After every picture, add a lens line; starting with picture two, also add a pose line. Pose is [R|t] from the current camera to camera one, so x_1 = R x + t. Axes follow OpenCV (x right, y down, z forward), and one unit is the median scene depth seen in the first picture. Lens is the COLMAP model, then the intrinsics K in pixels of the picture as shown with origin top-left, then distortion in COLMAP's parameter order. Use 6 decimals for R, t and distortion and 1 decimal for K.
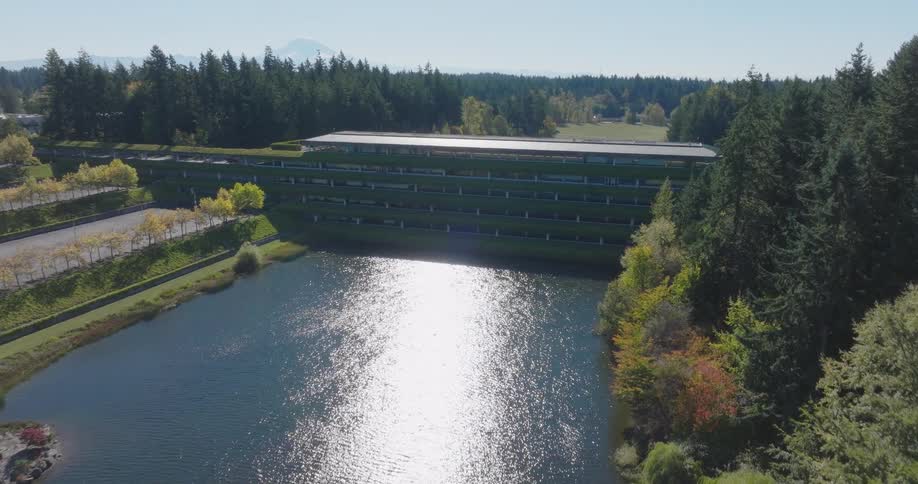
lens RADIAL K [[628.9, 0, 455.3], [0, 628.9, 241.7], [0, 0, 1]] dist [0.003530, 0.002056]
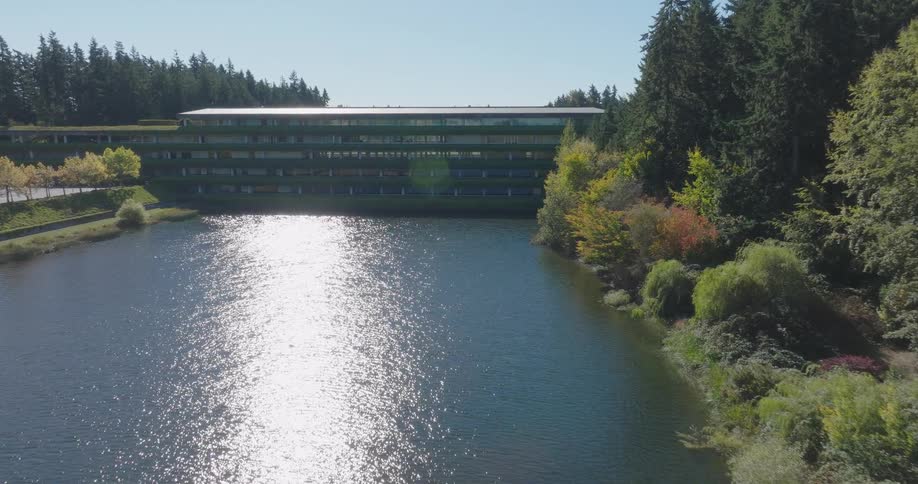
lens RADIAL K [[628.9, 0, 455.3], [0, 628.9, 241.7], [0, 0, 1]] dist [0.003530, 0.002056]
pose [[0.973353, -0.046933, 0.224457, -0.075033], [0.061112, 0.996522, -0.056642, 0.118551], [-0.221018, 0.068850, 0.972836, 0.039825]]
